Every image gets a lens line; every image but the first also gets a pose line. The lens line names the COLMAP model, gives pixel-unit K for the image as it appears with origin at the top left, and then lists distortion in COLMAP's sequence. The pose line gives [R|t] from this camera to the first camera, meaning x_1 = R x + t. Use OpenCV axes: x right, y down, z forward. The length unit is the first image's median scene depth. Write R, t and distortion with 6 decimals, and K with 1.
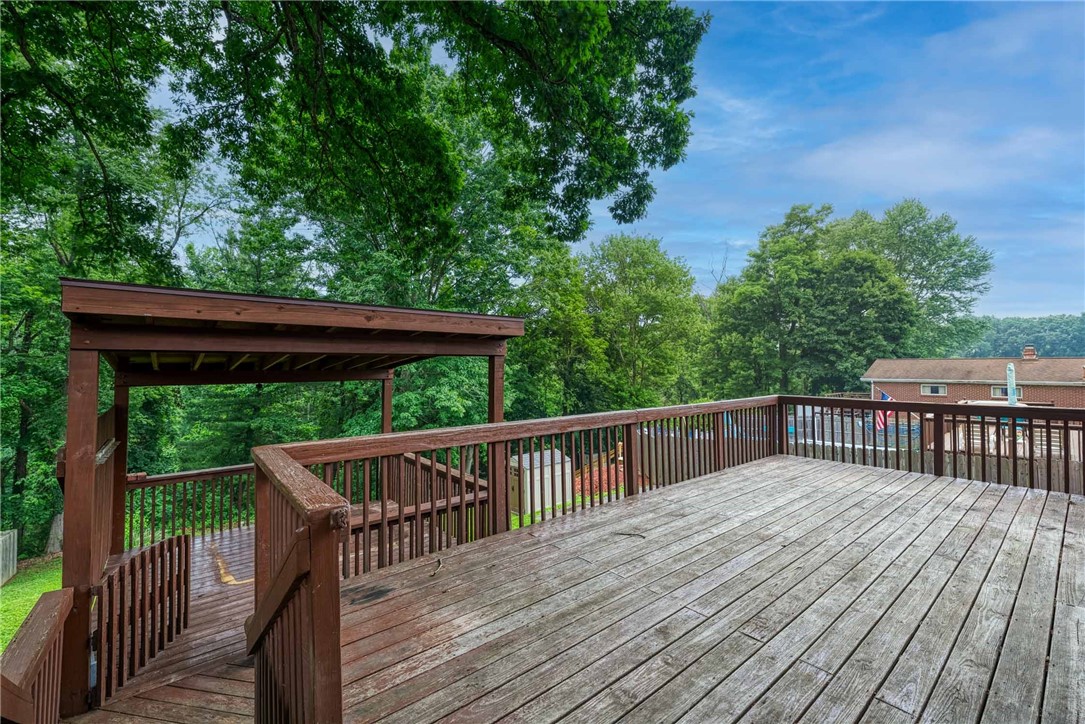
lens RADIAL K [[451.4, 0, 537.0], [0, 451.4, 355.7], [0, 0, 1]] dist [0.004676, -0.000885]
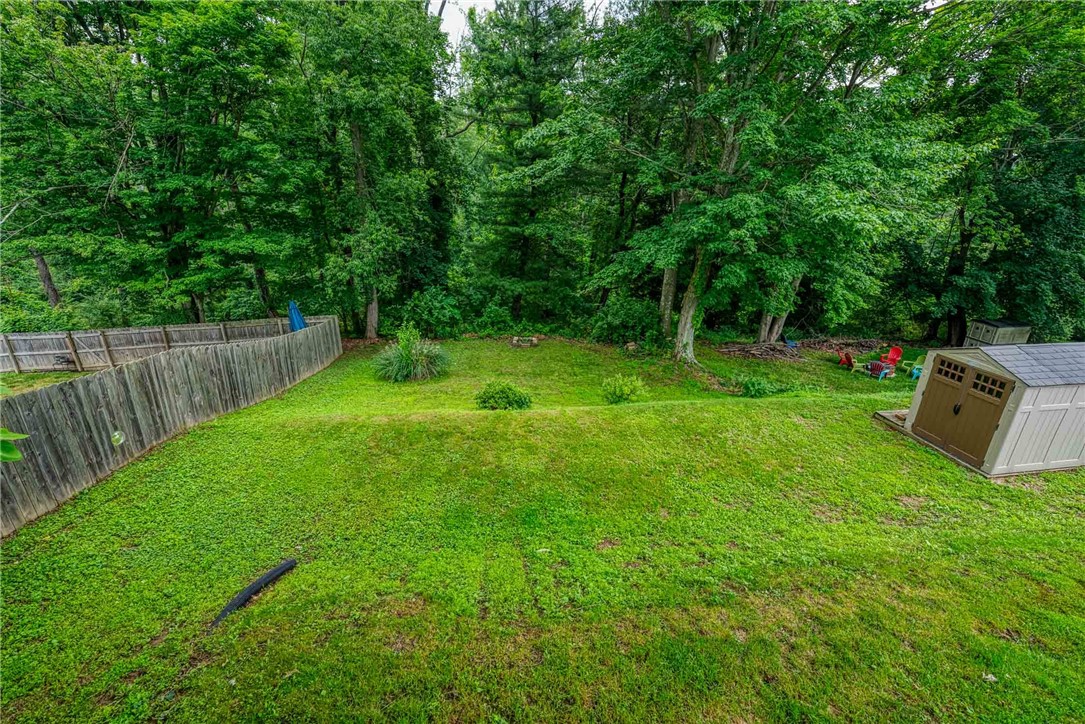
lens RADIAL K [[451.4, 0, 541.0], [0, 451.4, 361.1], [0, 0, 1]] dist [0.004676, -0.000885]
pose [[0.848852, 0.216445, -0.482288, -0.095142], [-0.008813, 0.918002, 0.396477, 0.027048], [0.528557, -0.332300, 0.781156, 0.182466]]
